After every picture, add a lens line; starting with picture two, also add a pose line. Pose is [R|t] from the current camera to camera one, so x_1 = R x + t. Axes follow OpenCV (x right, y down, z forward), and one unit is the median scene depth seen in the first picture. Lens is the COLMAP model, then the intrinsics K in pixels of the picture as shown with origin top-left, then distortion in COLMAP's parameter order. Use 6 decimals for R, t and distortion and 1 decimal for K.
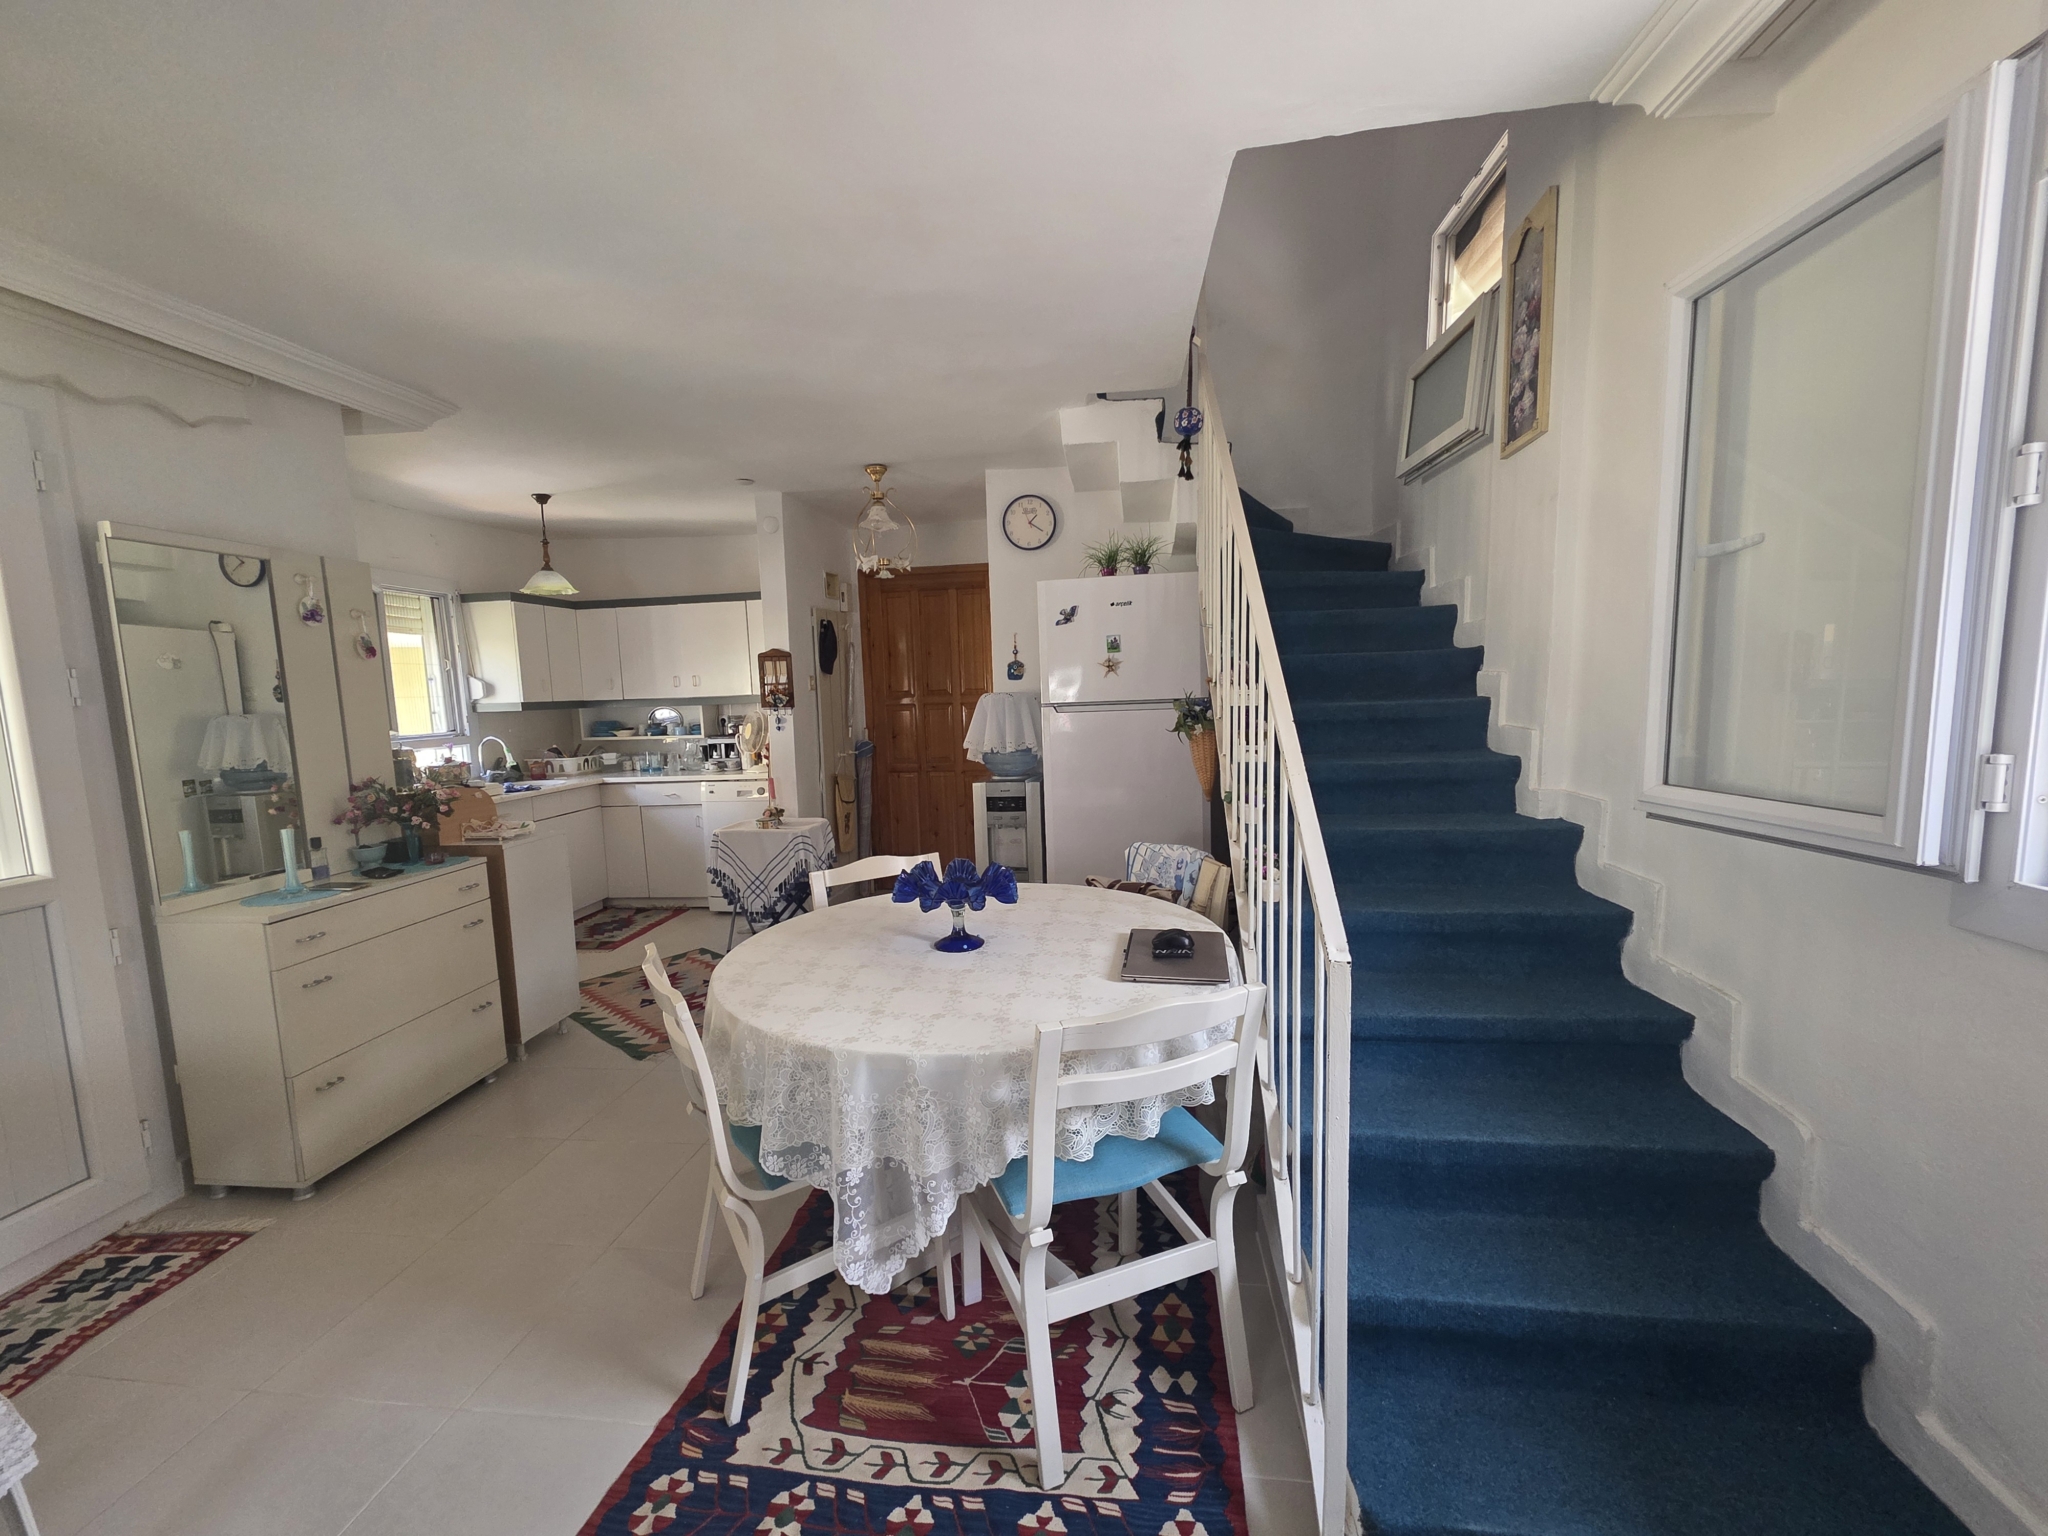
lens RADIAL K [[814.6, 0, 1033.0], [0, 814.6, 775.2], [0, 0, 1]] dist [0.002646, -0.000225]
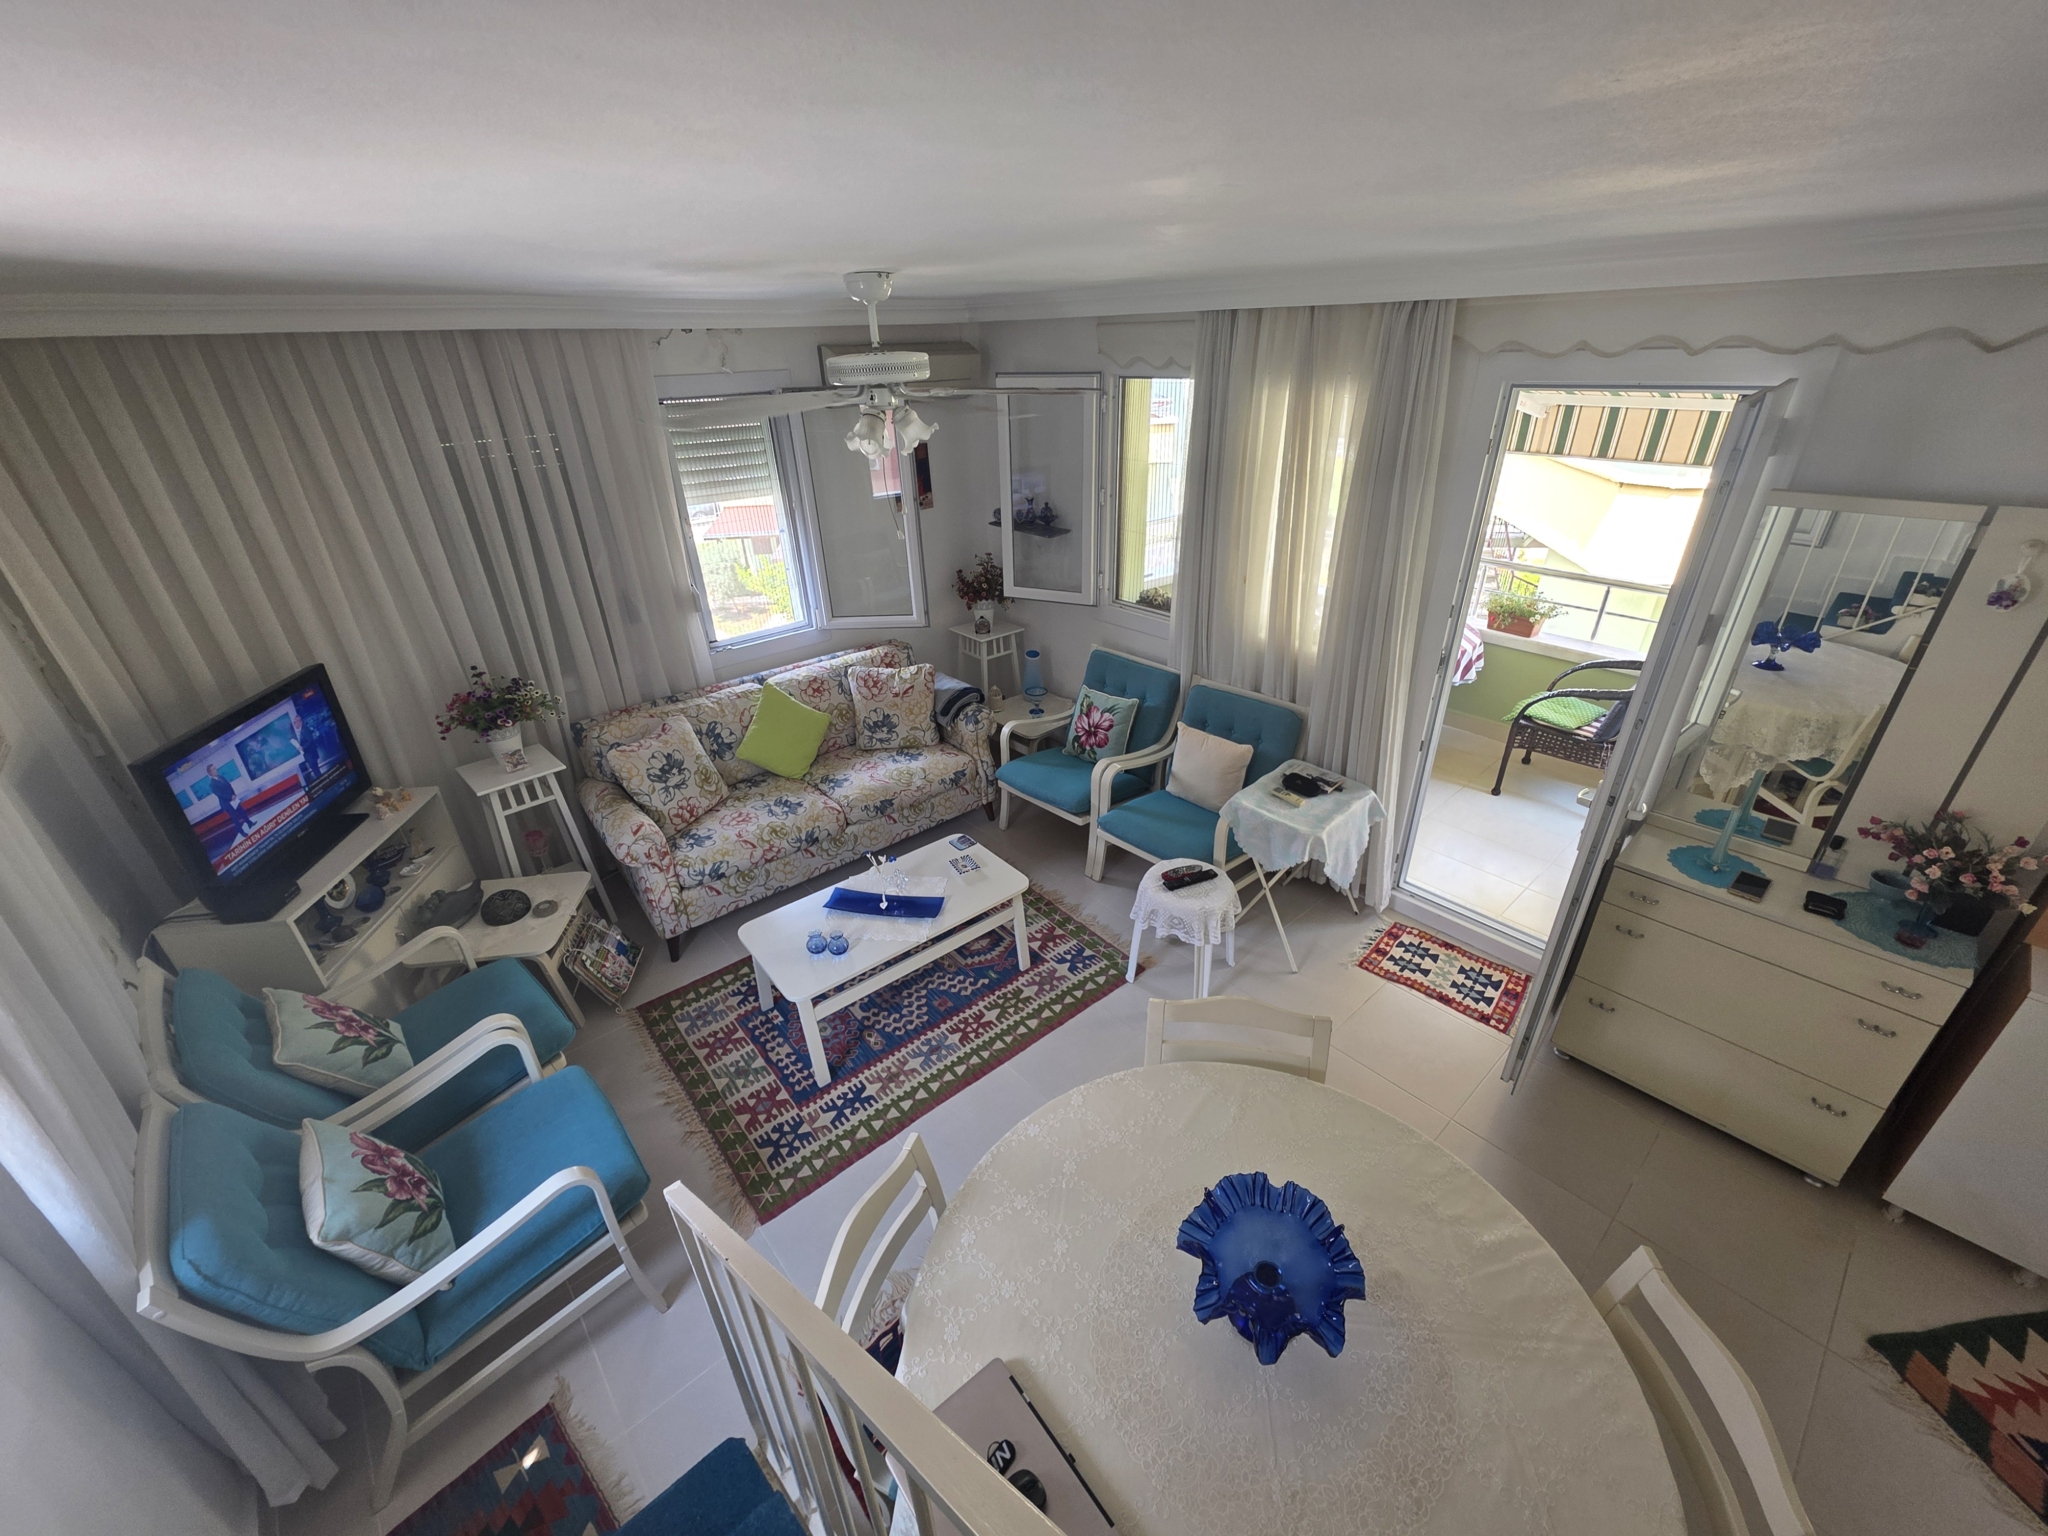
lens RADIAL K [[814.6, 0, 1033.0], [0, 814.6, 775.2], [0, 0, 1]] dist [0.002646, -0.000225]
pose [[-0.658895, 0.394226, -0.640658, 0.139055], [-0.033308, 0.835548, 0.548407, -0.253153], [0.751497, 0.382681, -0.537407, 0.458061]]
